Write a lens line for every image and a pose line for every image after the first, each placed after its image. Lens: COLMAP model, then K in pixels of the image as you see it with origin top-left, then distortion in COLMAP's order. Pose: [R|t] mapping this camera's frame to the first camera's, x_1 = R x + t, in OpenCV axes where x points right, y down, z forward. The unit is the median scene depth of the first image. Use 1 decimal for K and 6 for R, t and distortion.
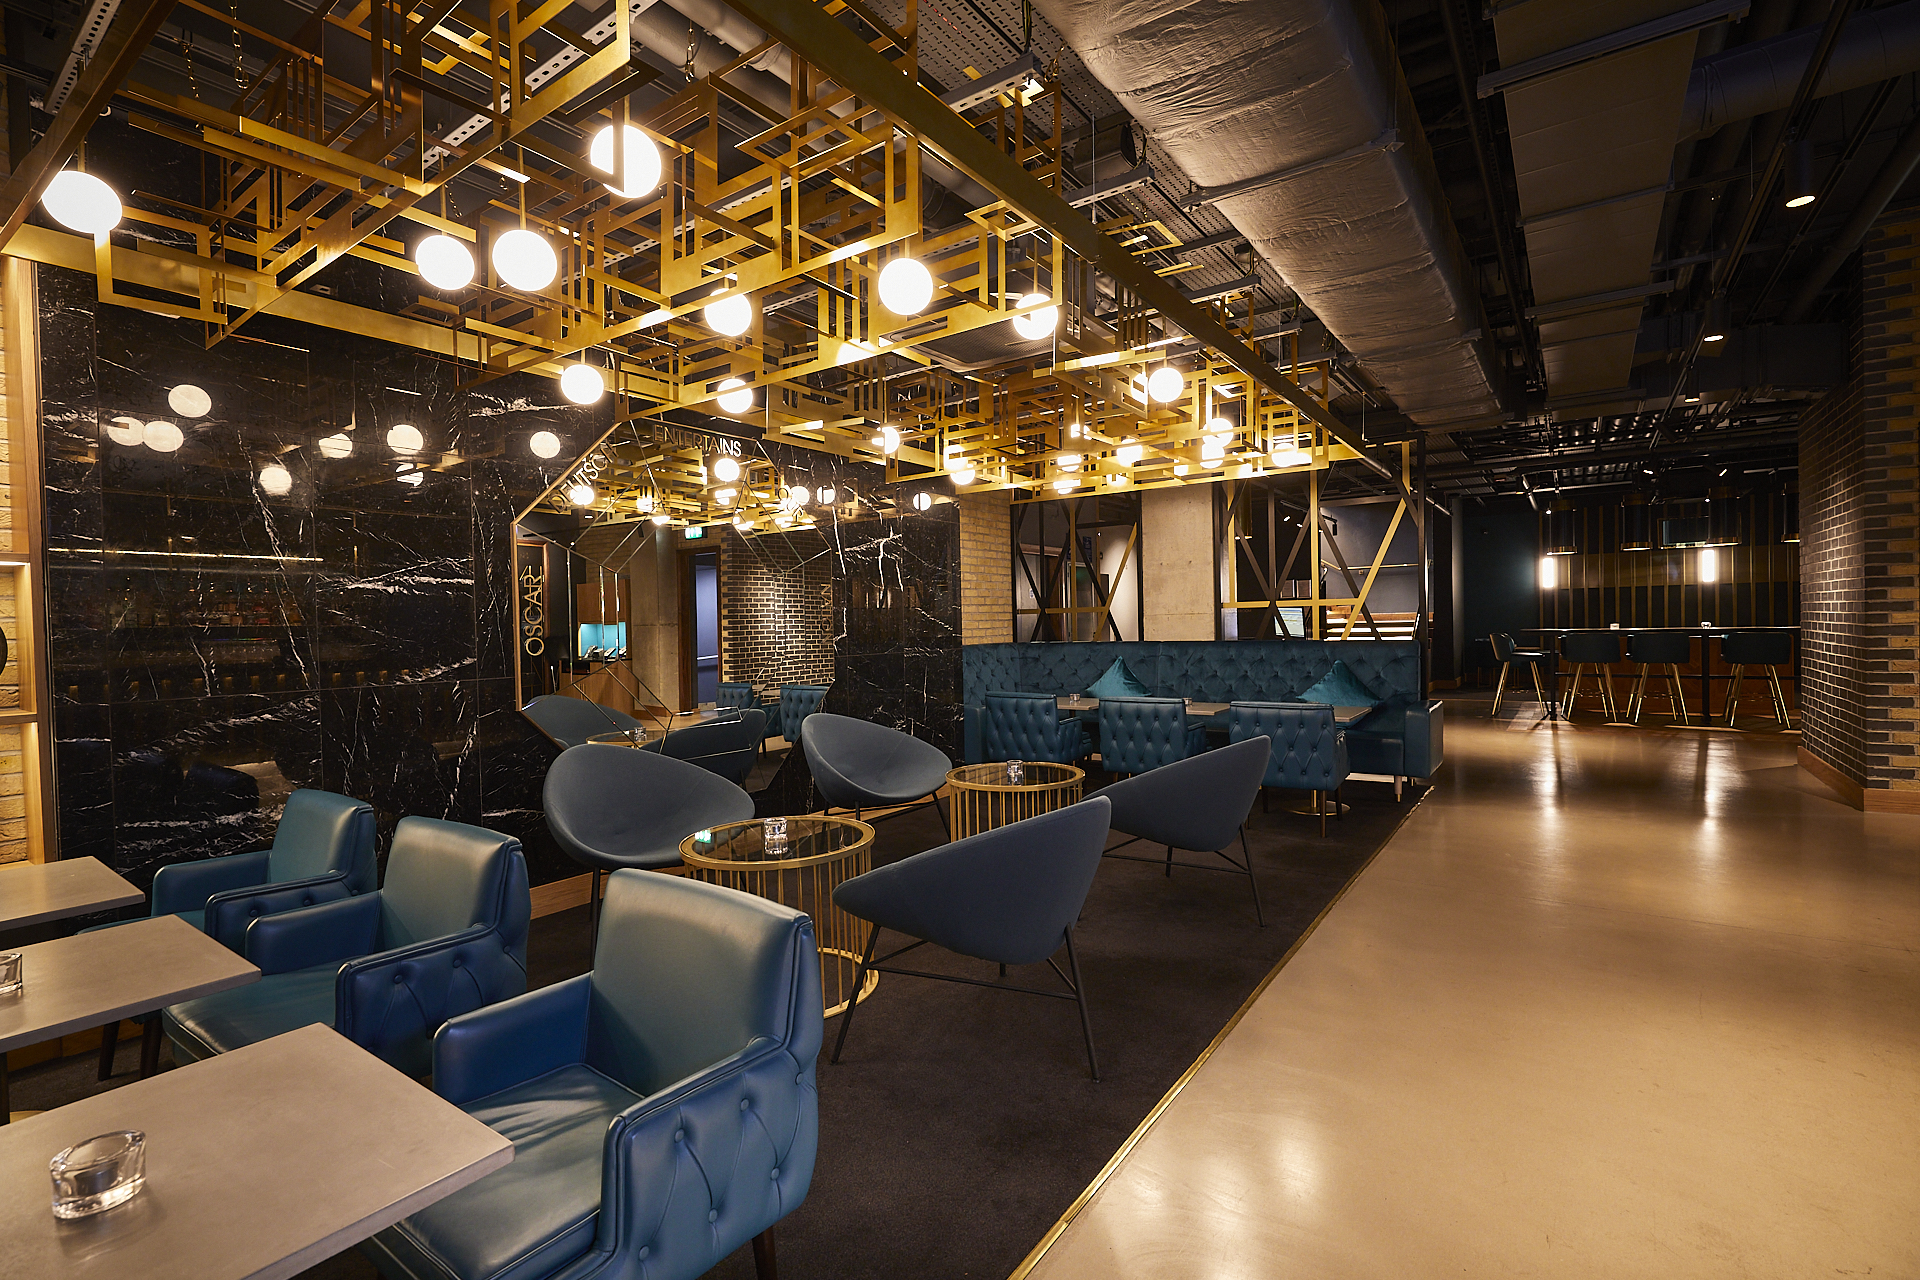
lens RADIAL K [[884.6, 0, 959.2], [0, 884.6, 638.3], [0, 0, 1]] dist [-0.002537, -0.000905]
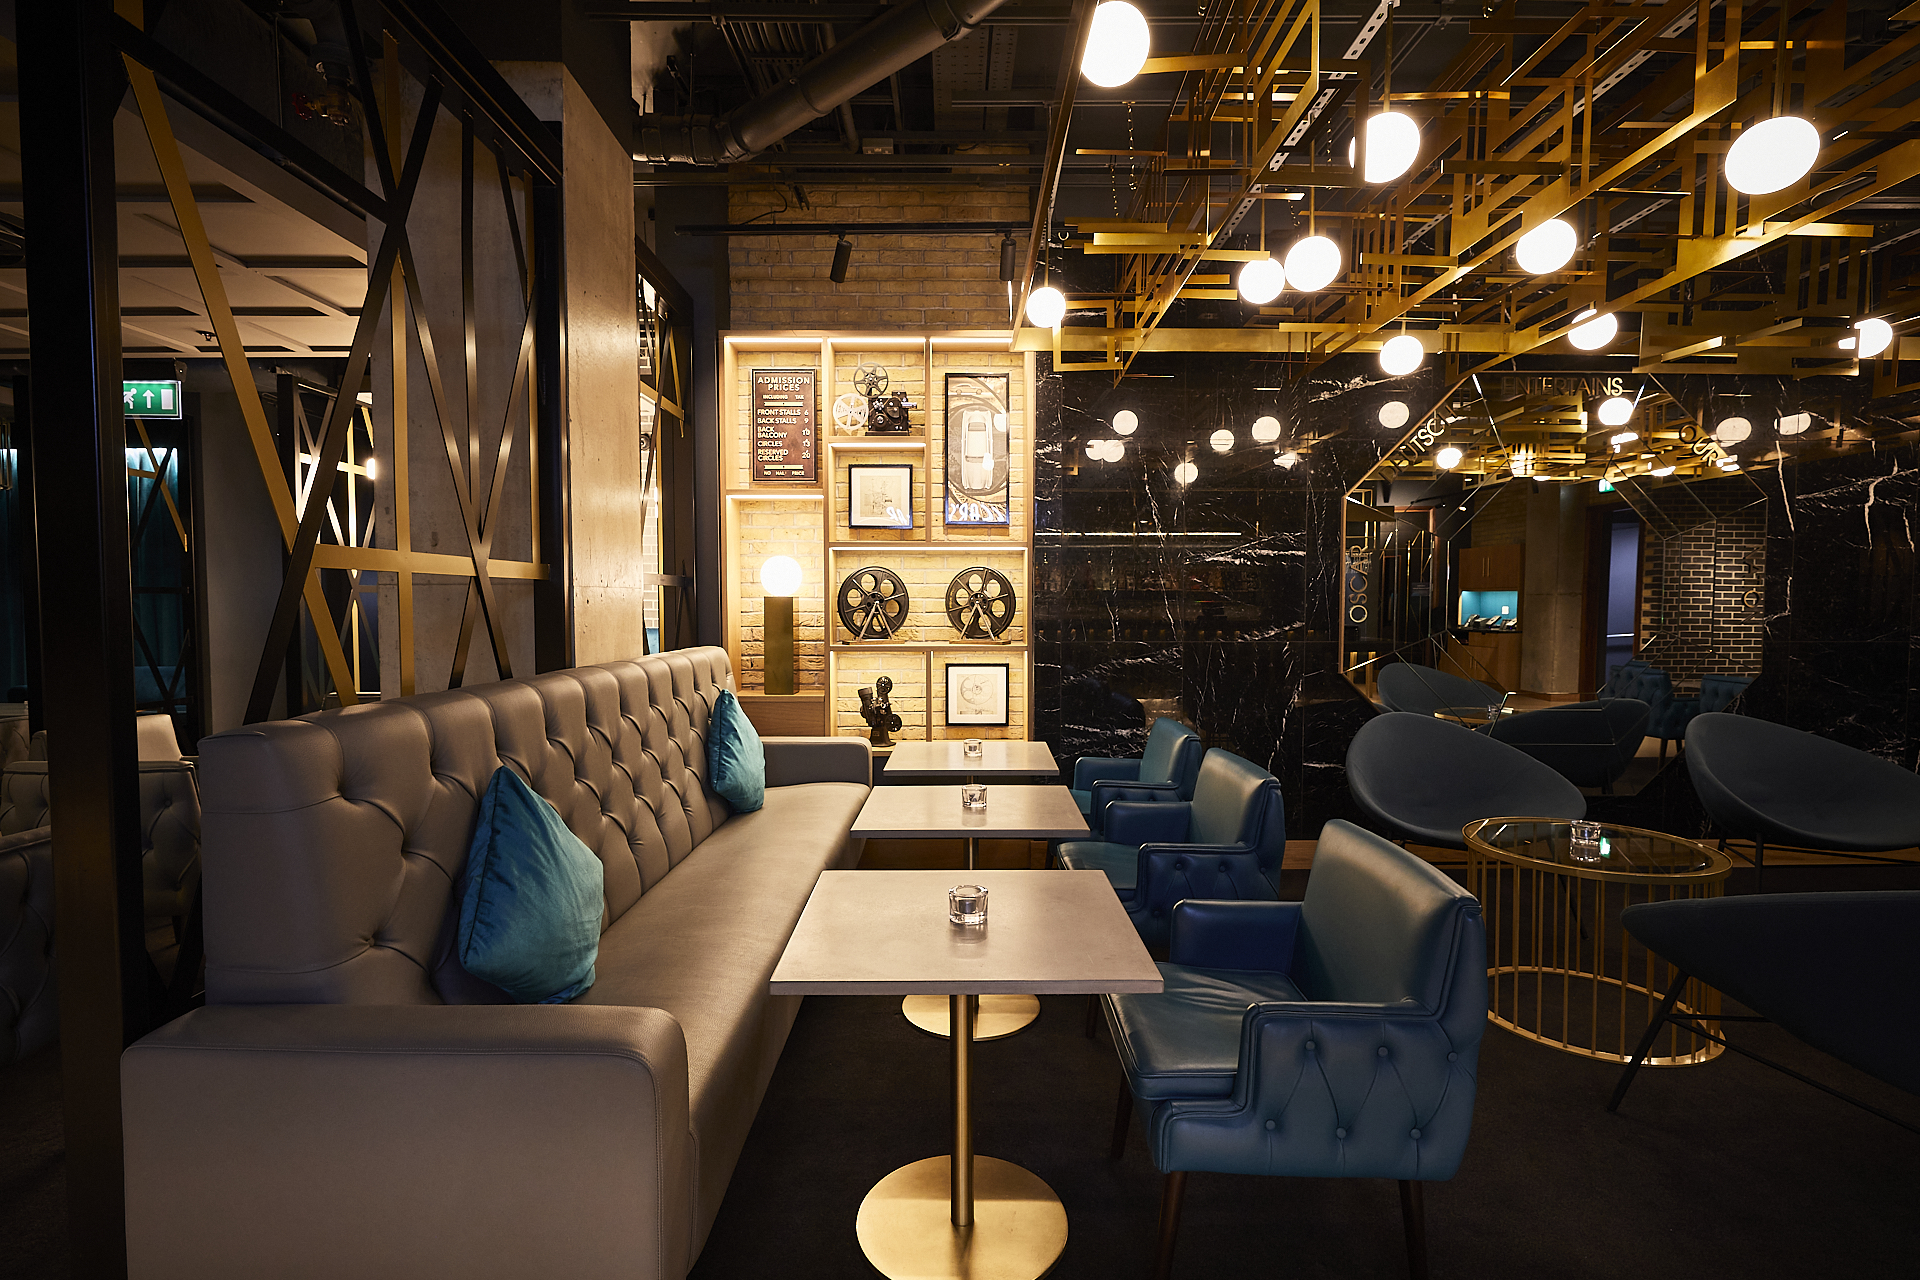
lens RADIAL K [[918.1, 0, 959.8], [0, 918.1, 642.2], [0, 0, 1]] dist [0.003456, 0.000229]
pose [[0.579218, 0.060501, -0.812924, 0.175506], [-0.027389, 0.998123, 0.054769, -0.005080], [0.814712, -0.009458, 0.579788, -0.026066]]
